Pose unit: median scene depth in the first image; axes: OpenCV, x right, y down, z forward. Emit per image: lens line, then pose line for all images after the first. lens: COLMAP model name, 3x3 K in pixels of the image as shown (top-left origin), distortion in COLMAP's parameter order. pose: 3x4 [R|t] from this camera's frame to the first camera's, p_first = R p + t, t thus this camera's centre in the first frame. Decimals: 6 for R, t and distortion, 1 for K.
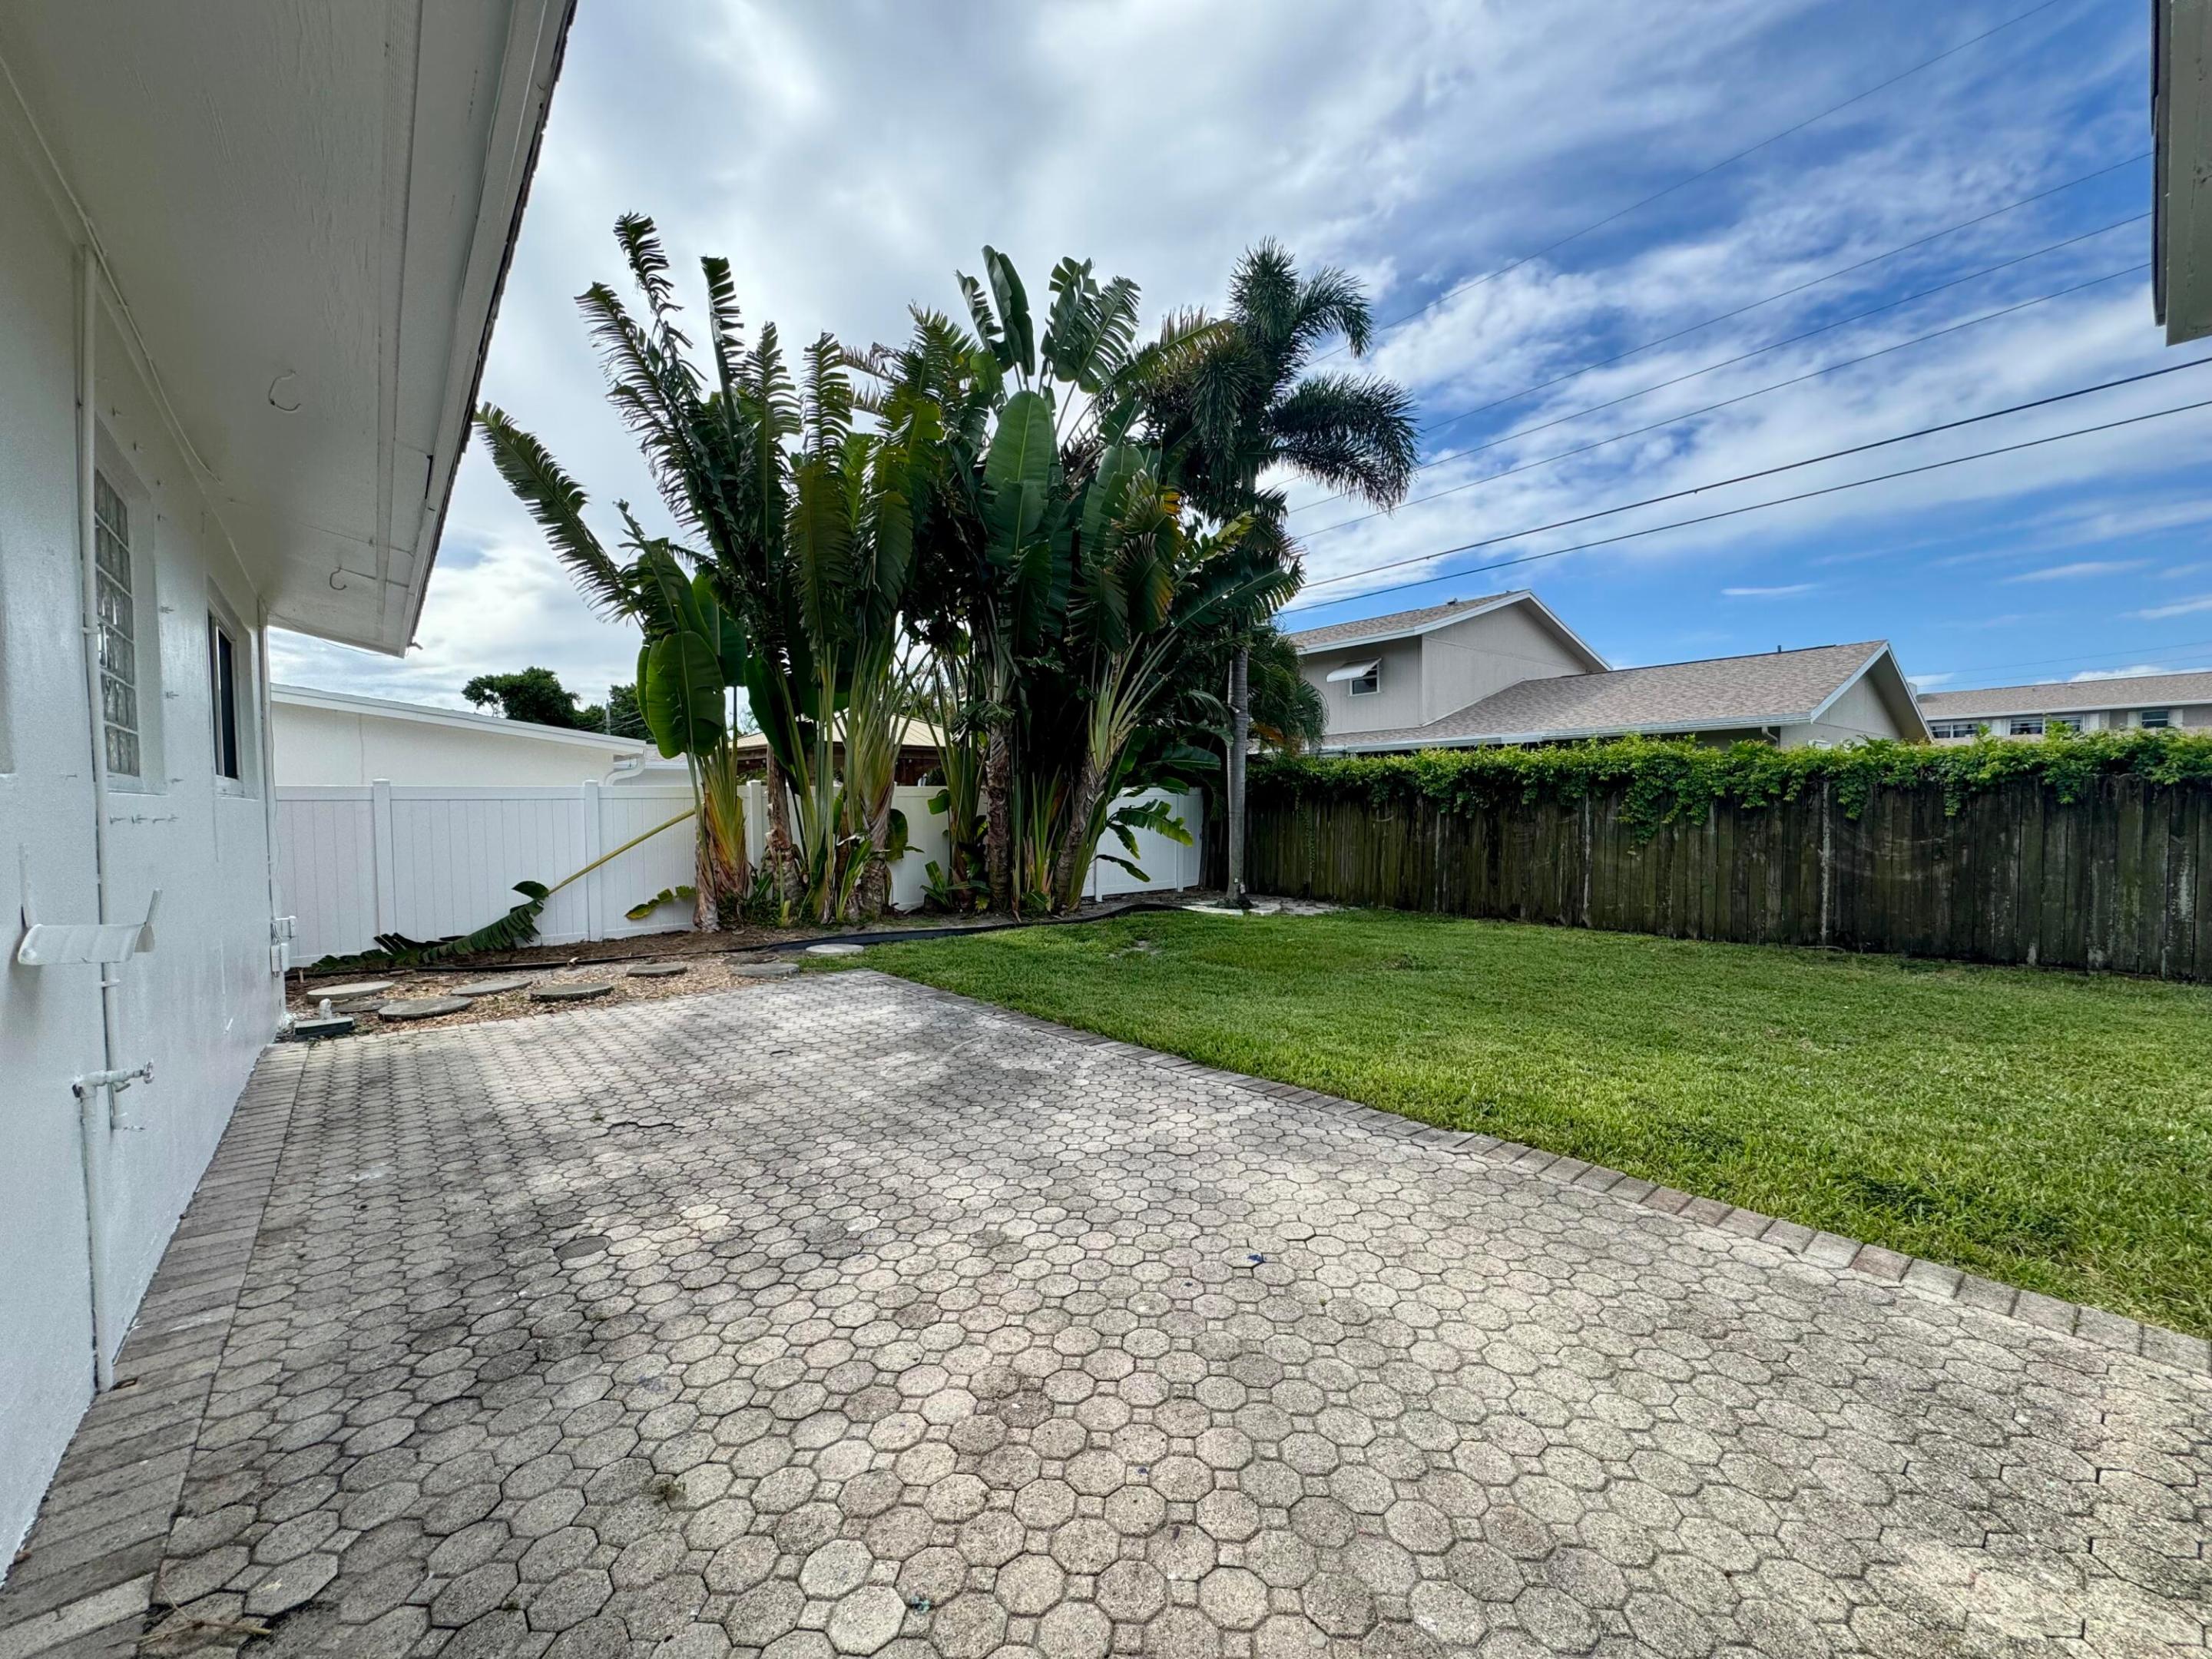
lens RADIAL K [[884.3, 0, 1106.0], [0, 884.3, 829.5], [0, 0, 1]] dist [0.002064, 0.000186]
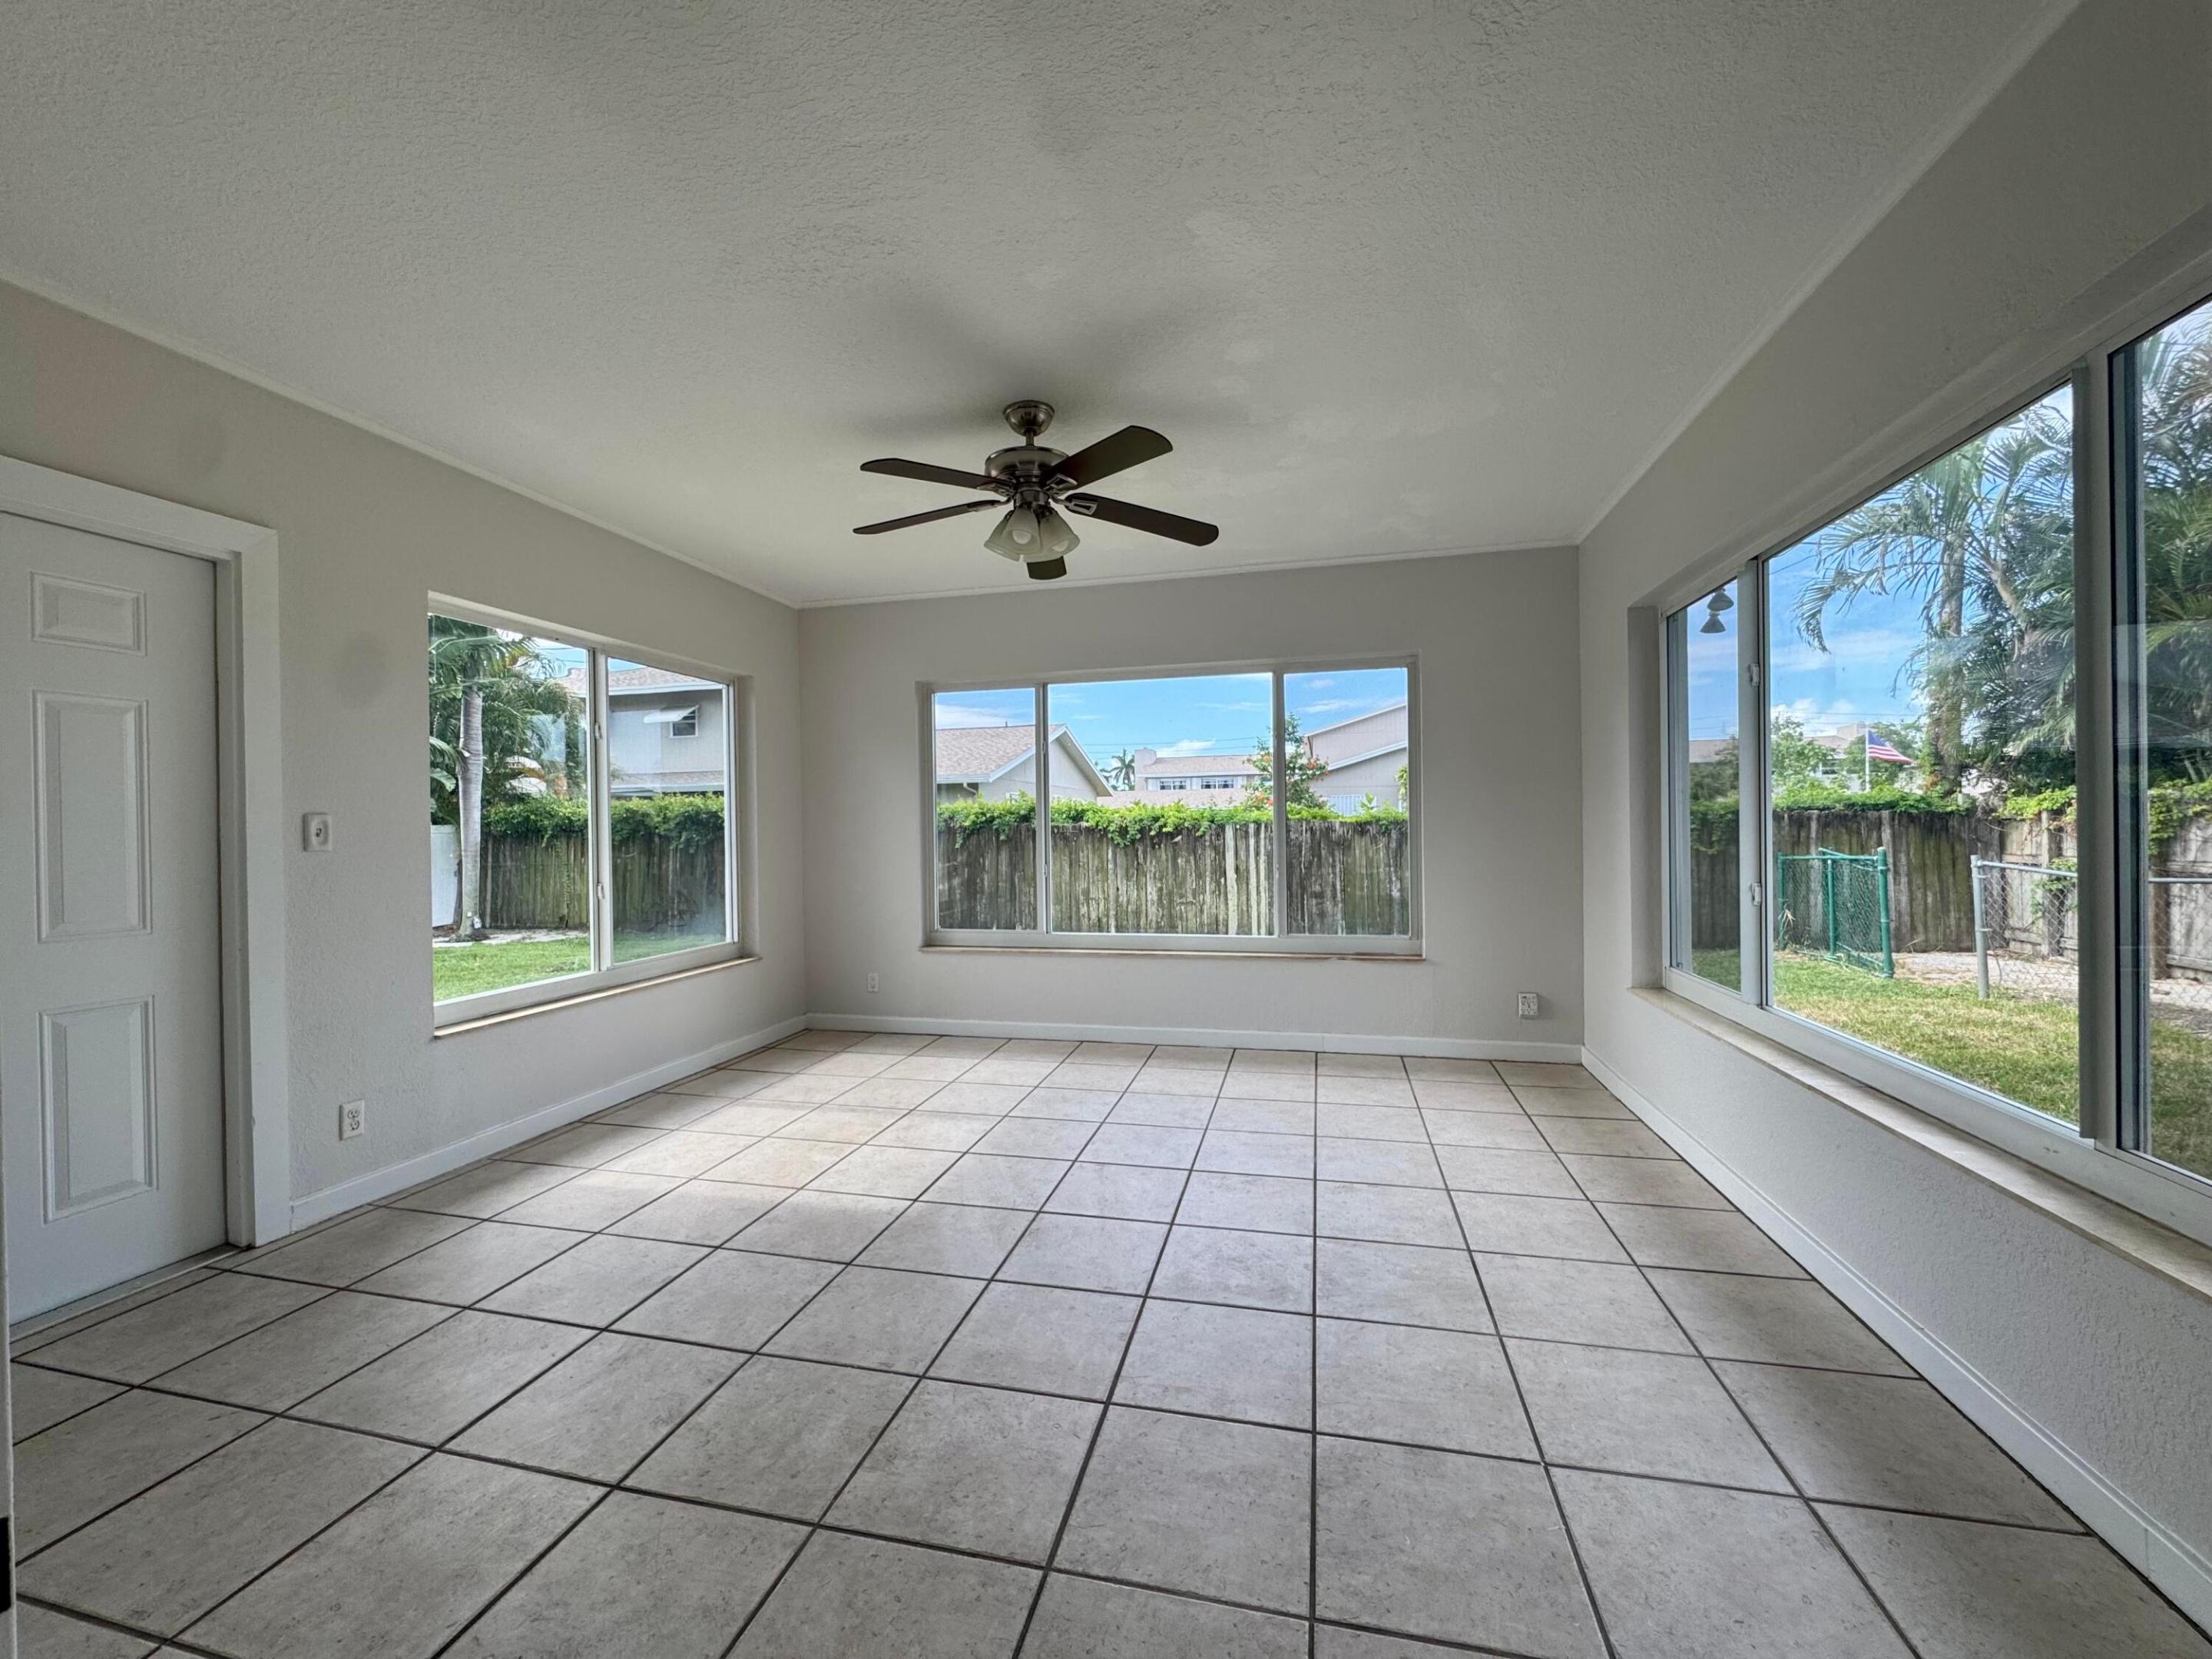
lens RADIAL K [[884.3, 0, 1106.0], [0, 884.3, 829.5], [0, 0, 1]] dist [0.002064, 0.000186]
pose [[0.809900, 0.001264, 0.586567, 0.220974], [0.020238, 0.999342, -0.030097, 0.004795], [-0.586219, 0.036247, 0.809341, -0.460348]]
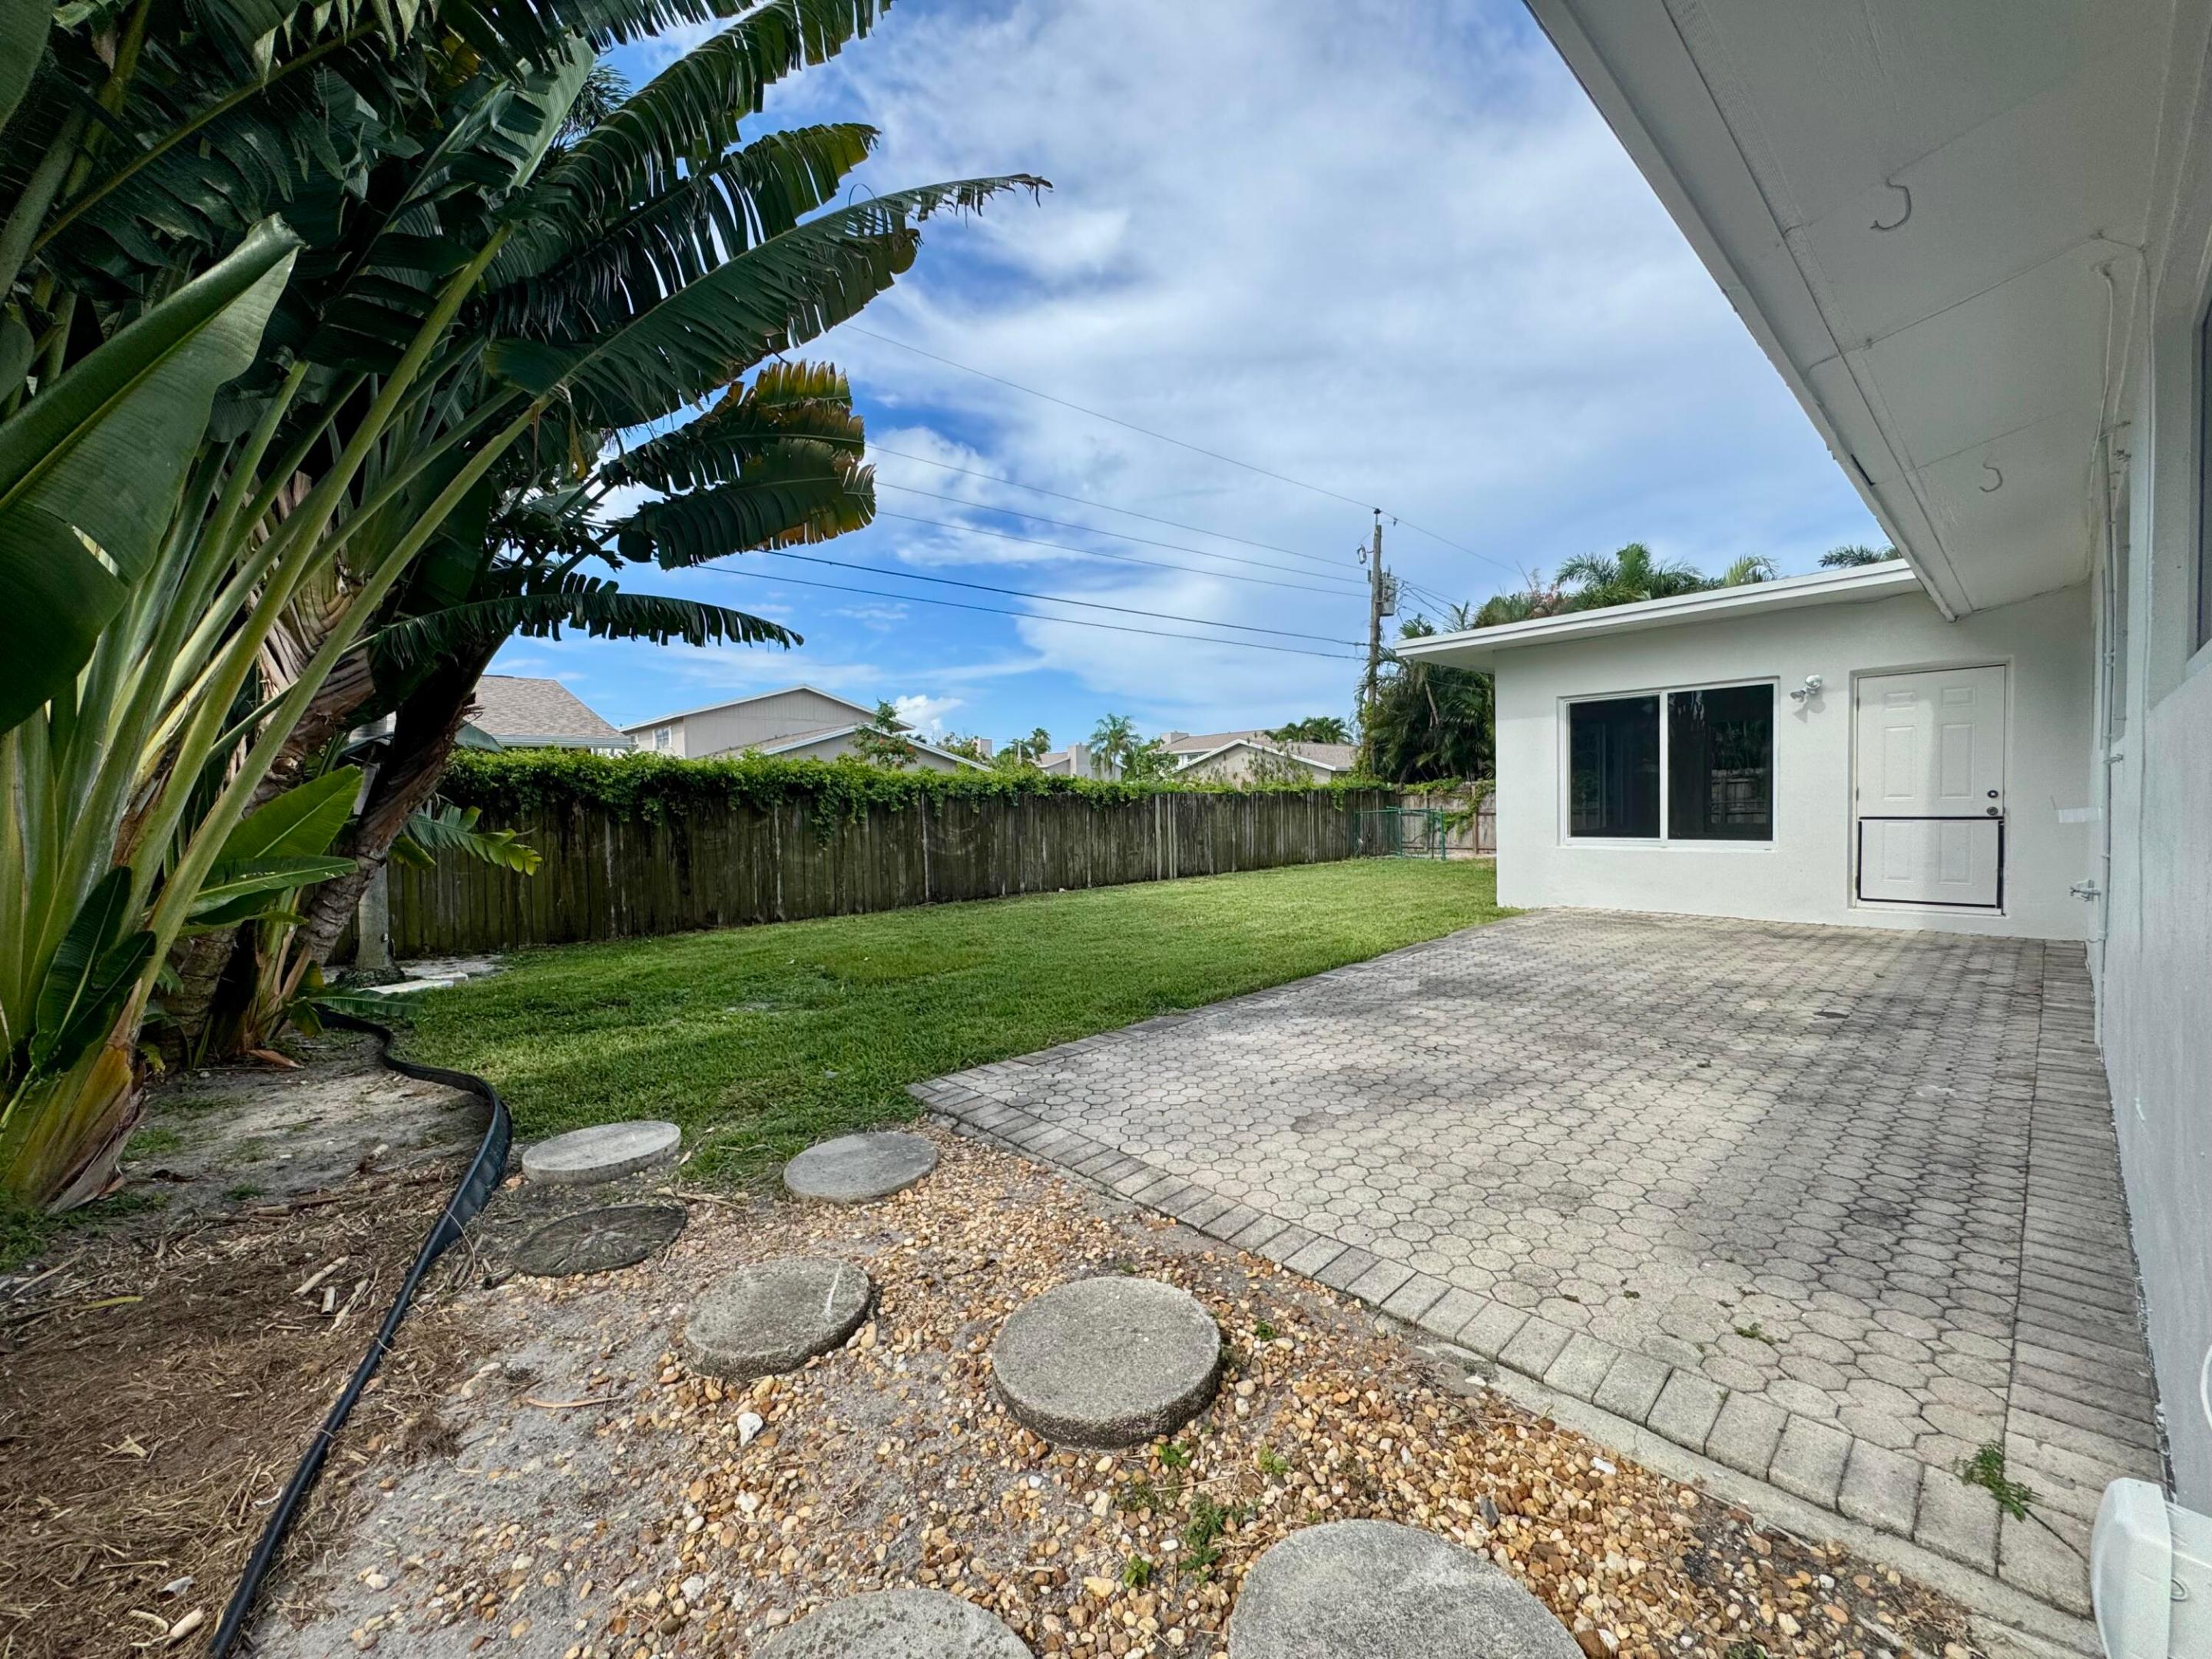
lens RADIAL K [[884.3, 0, 1106.0], [0, 884.3, 829.5], [0, 0, 1]] dist [0.002064, 0.000186]
pose [[-0.054238, -0.013039, 0.998443, -0.760305], [0.049354, 0.998658, 0.015723, -0.001254], [-0.997308, 0.050130, -0.053522, 0.842521]]
